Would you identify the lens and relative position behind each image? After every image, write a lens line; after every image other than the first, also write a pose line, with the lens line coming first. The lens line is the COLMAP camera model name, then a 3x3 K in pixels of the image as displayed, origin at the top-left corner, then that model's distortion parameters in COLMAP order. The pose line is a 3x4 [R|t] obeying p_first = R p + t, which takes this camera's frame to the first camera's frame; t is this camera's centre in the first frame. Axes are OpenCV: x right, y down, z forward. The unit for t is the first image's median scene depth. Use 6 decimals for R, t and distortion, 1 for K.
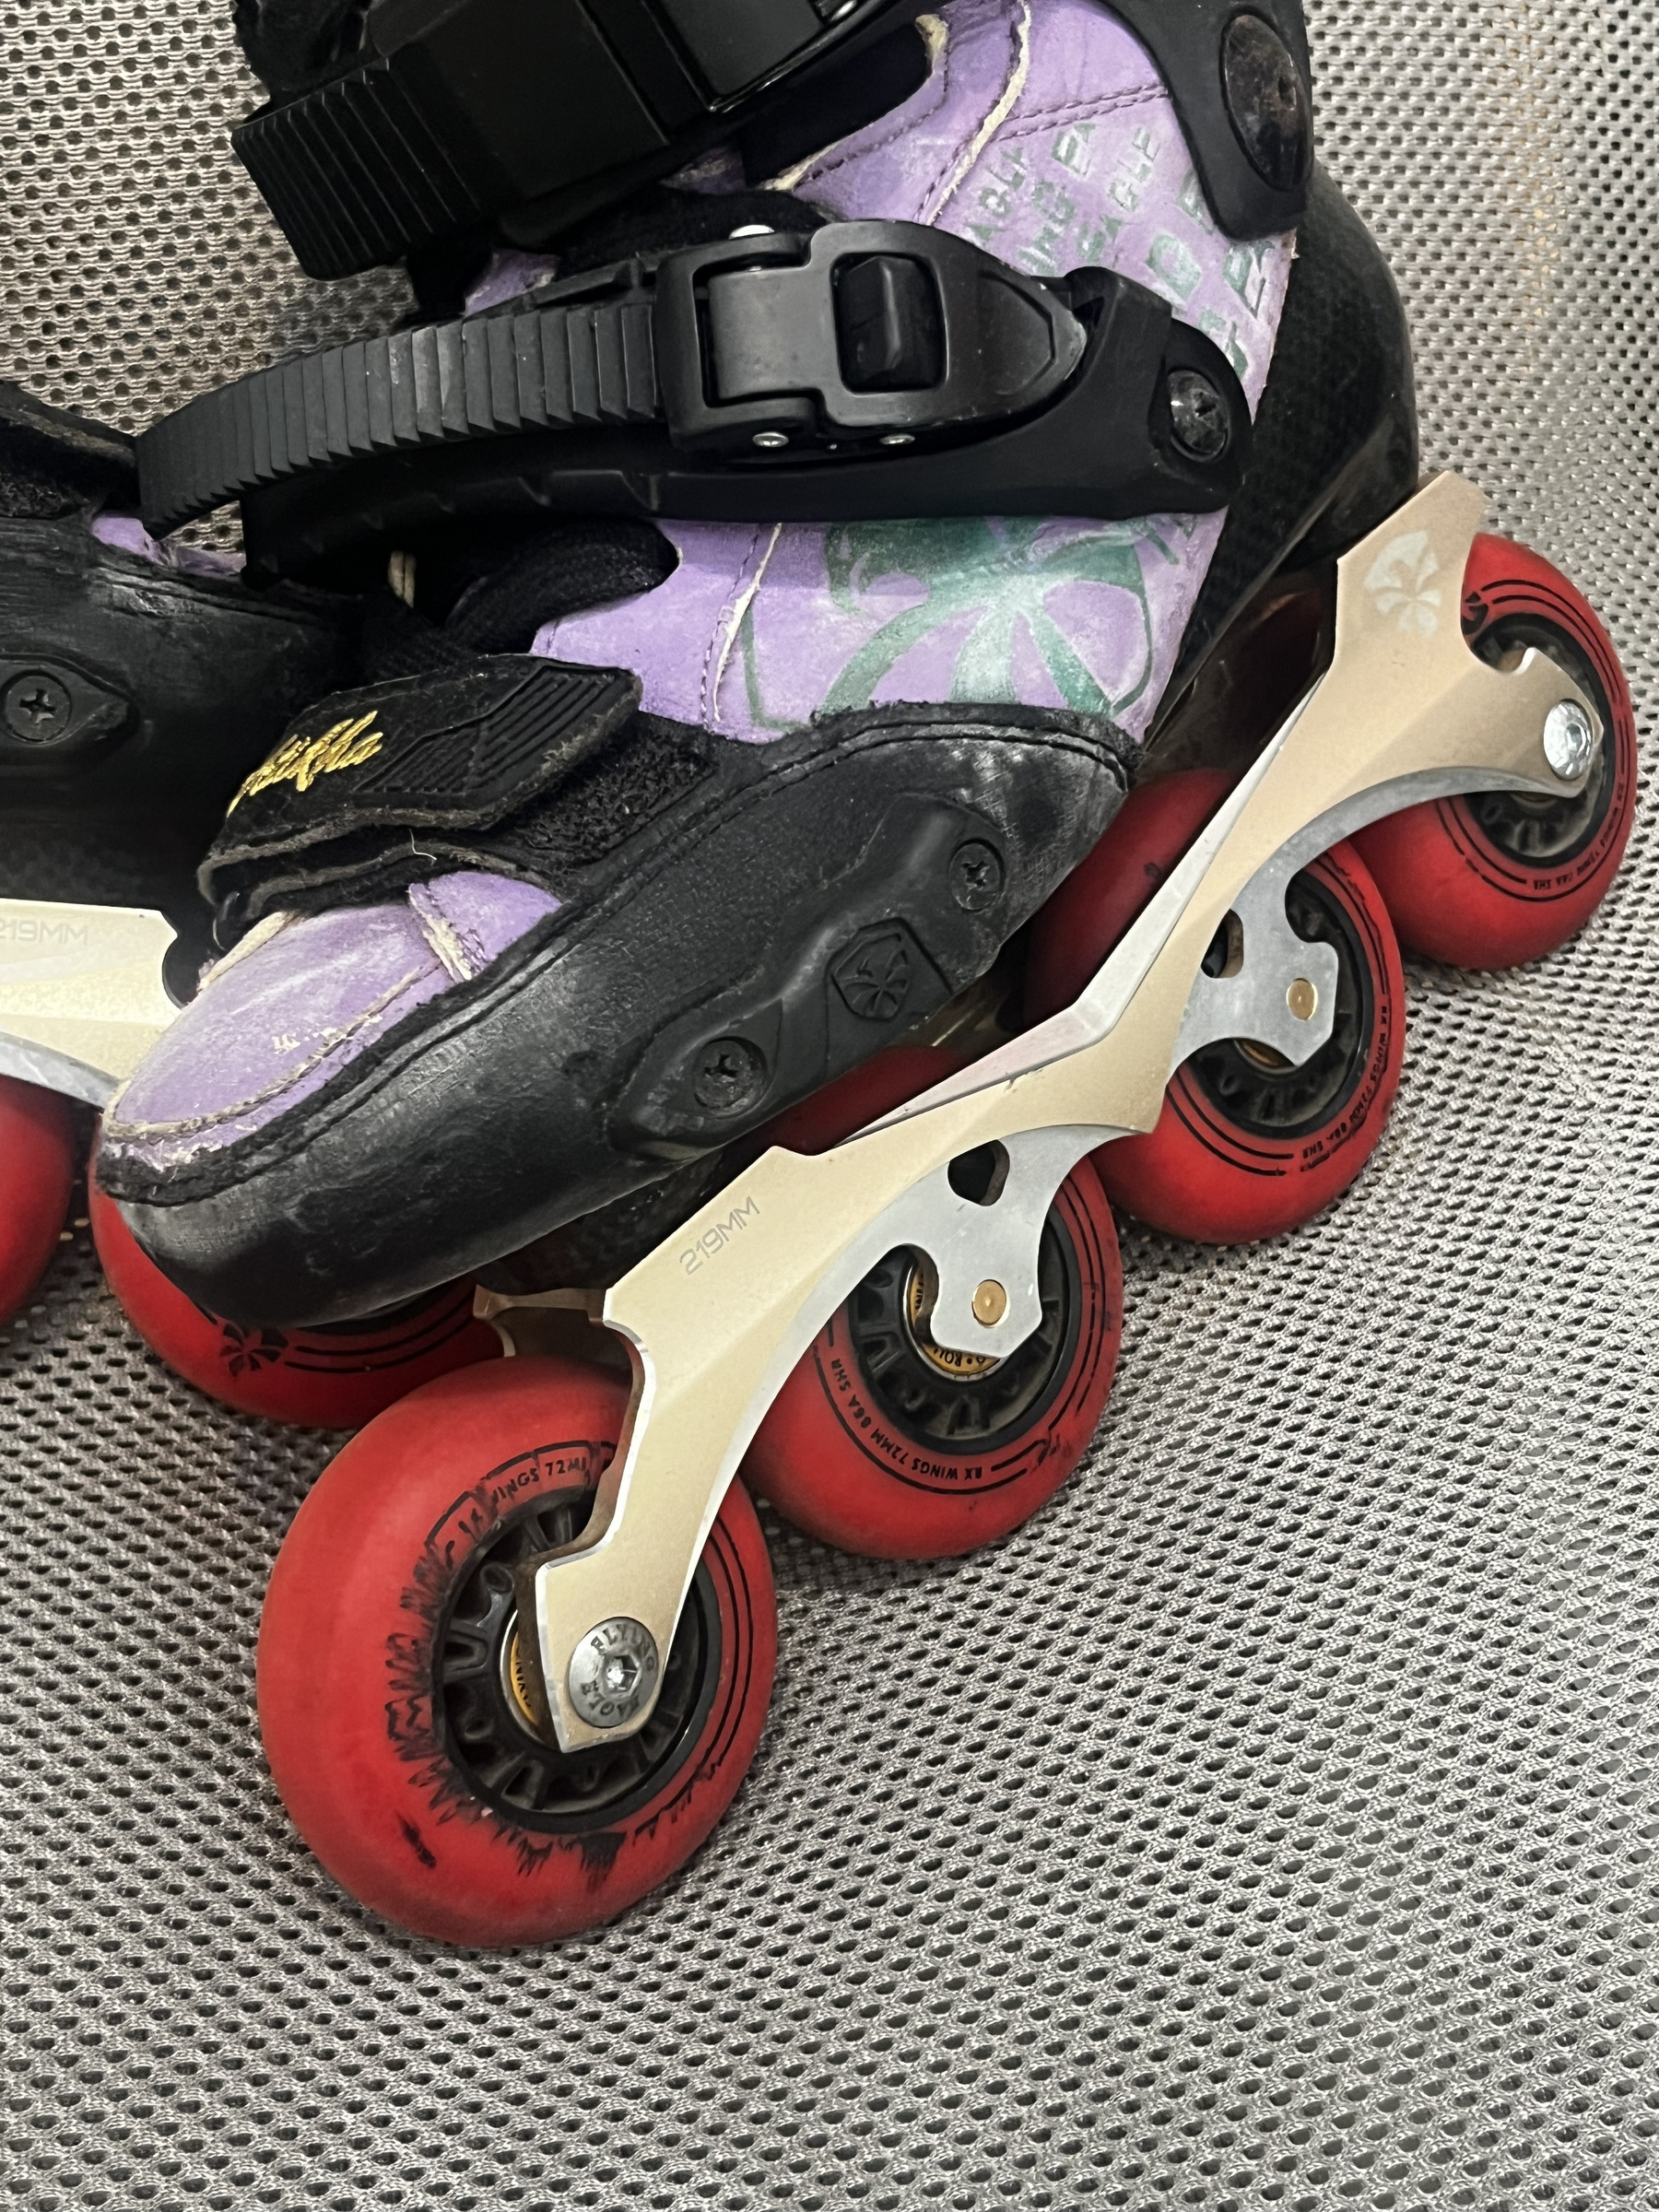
lens RADIAL K [[2728.9, 0, 817.8], [0, 2728.9, 1116.5], [0, 0, 1]] dist [0.041222, 0.000000]
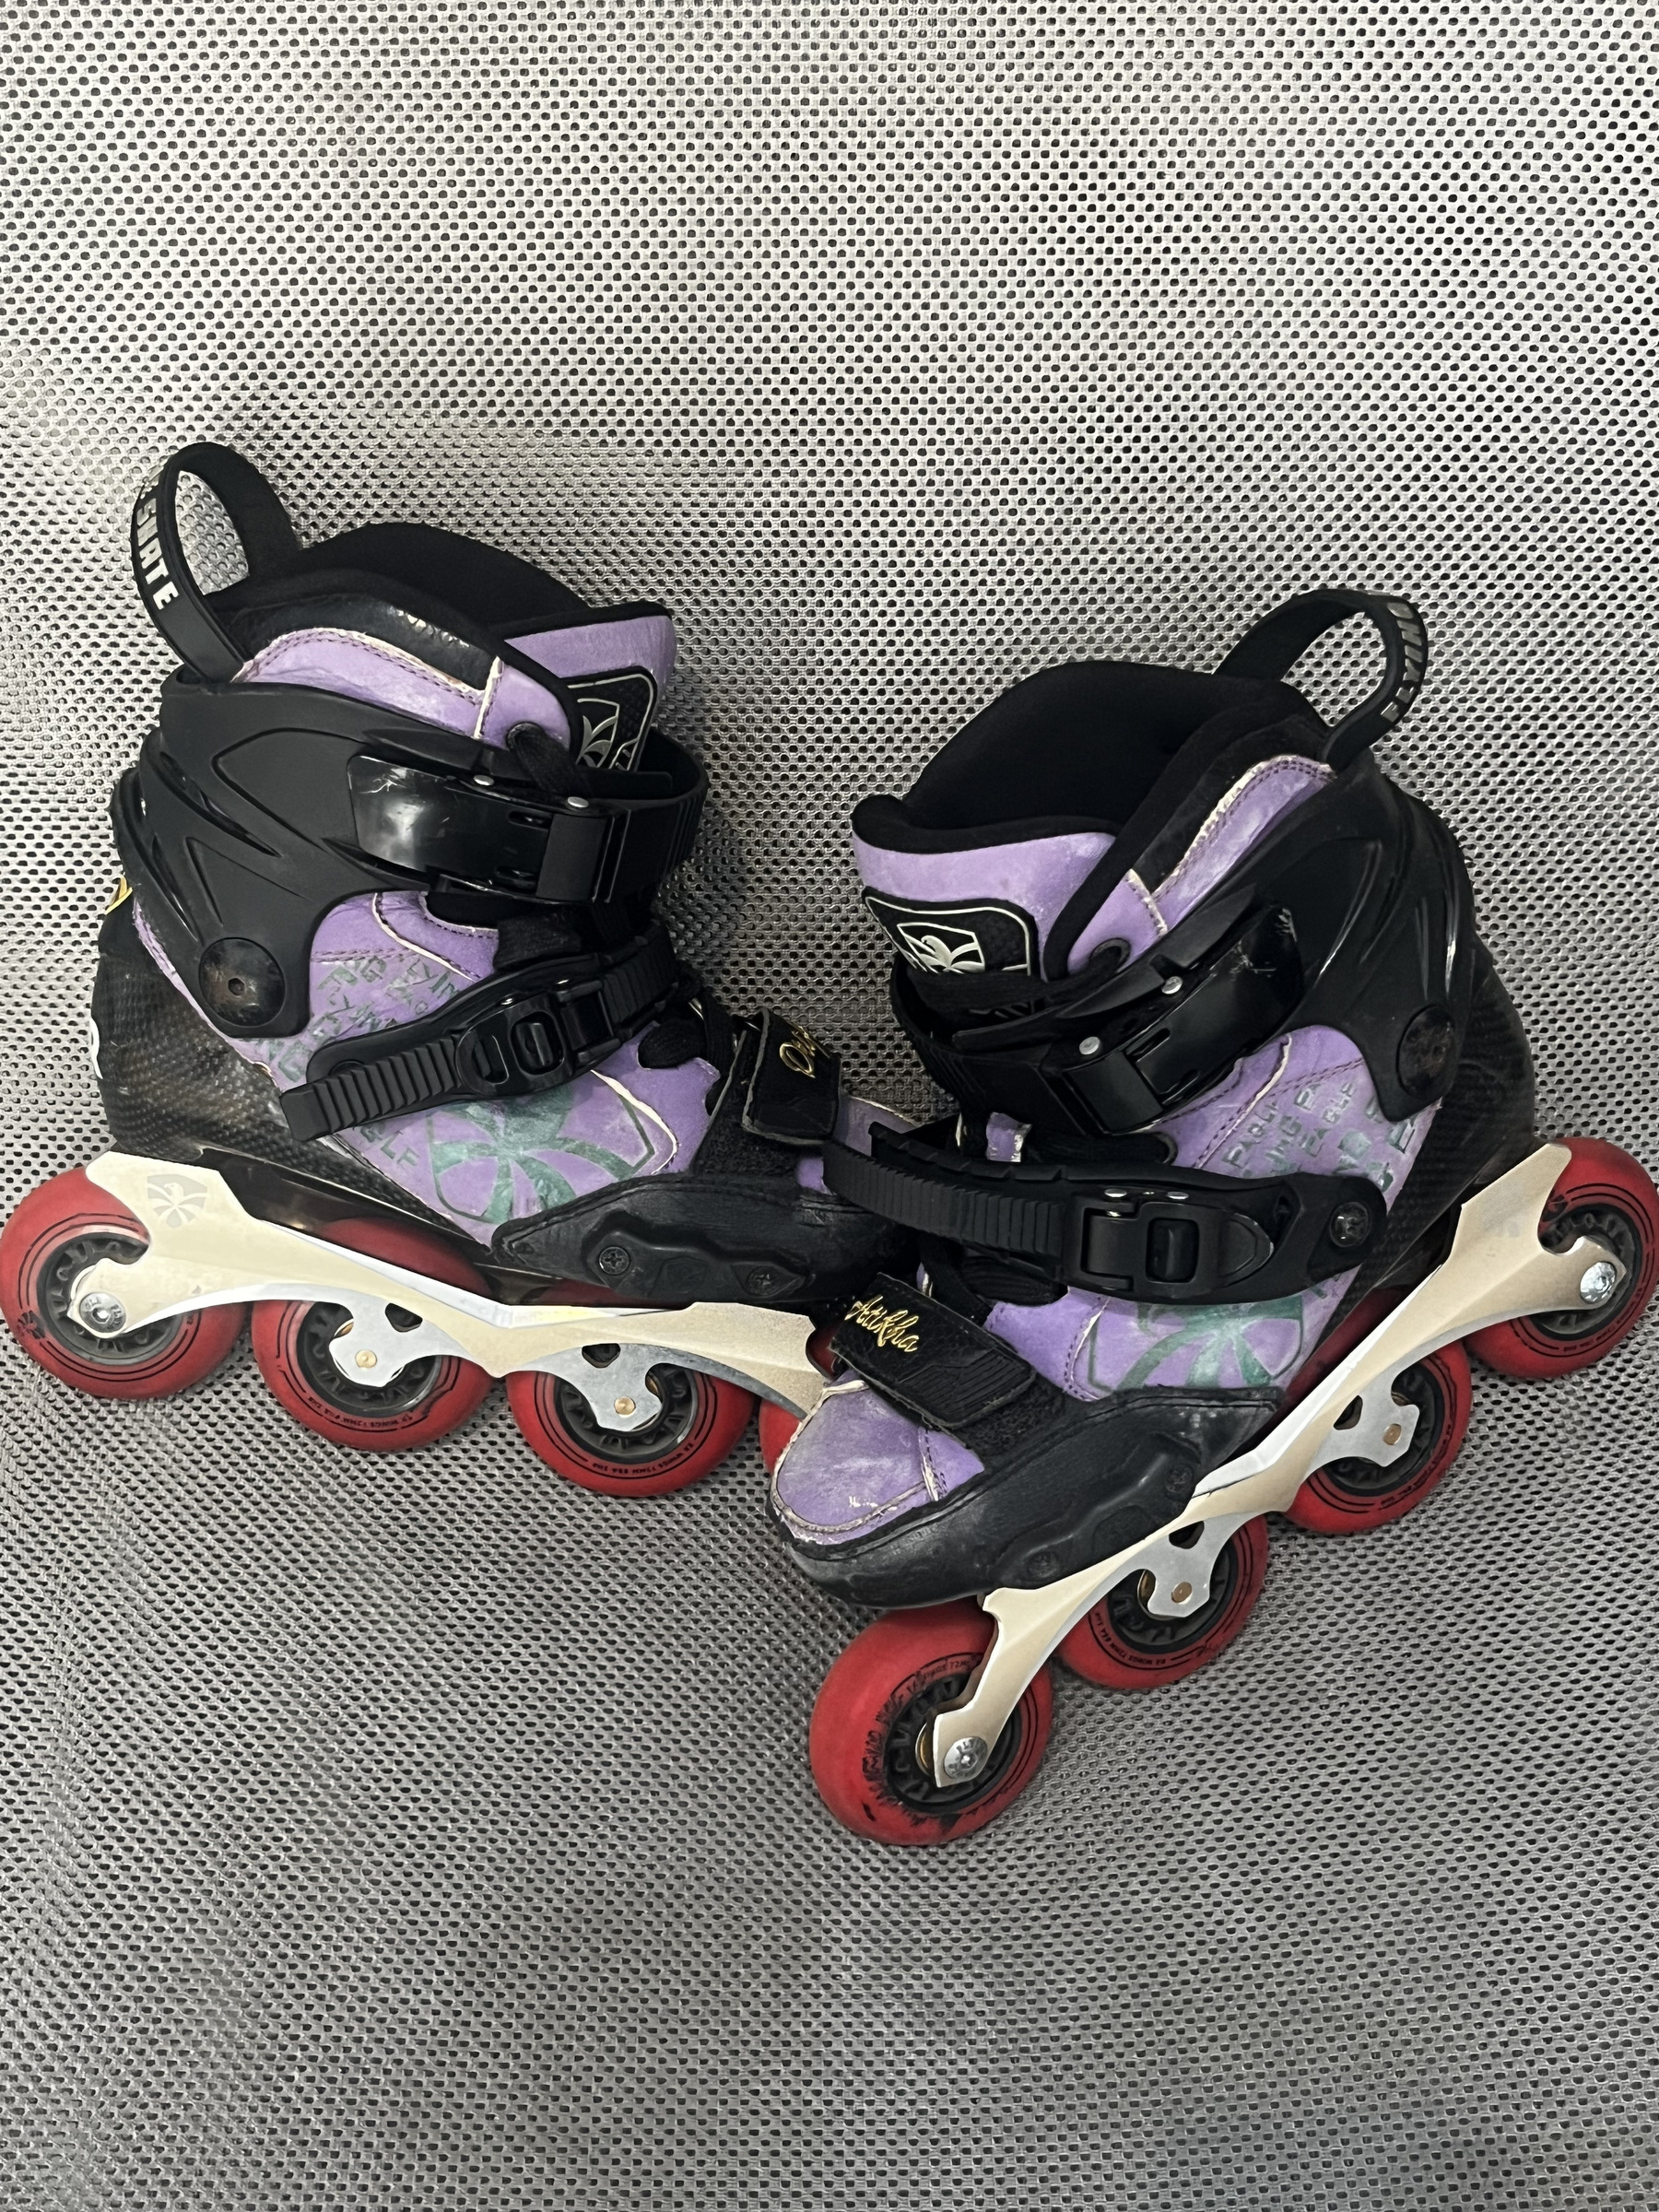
lens RADIAL K [[2728.9, 0, 812.3], [0, 2728.9, 1086.4], [0, 0, 1]] dist [0.041222, 0.000000]
pose [[0.966970, 0.176617, -0.183782, 0.115502], [-0.118891, 0.950308, 0.287715, -0.928001], [0.225465, -0.256361, 0.939917, -0.960023]]
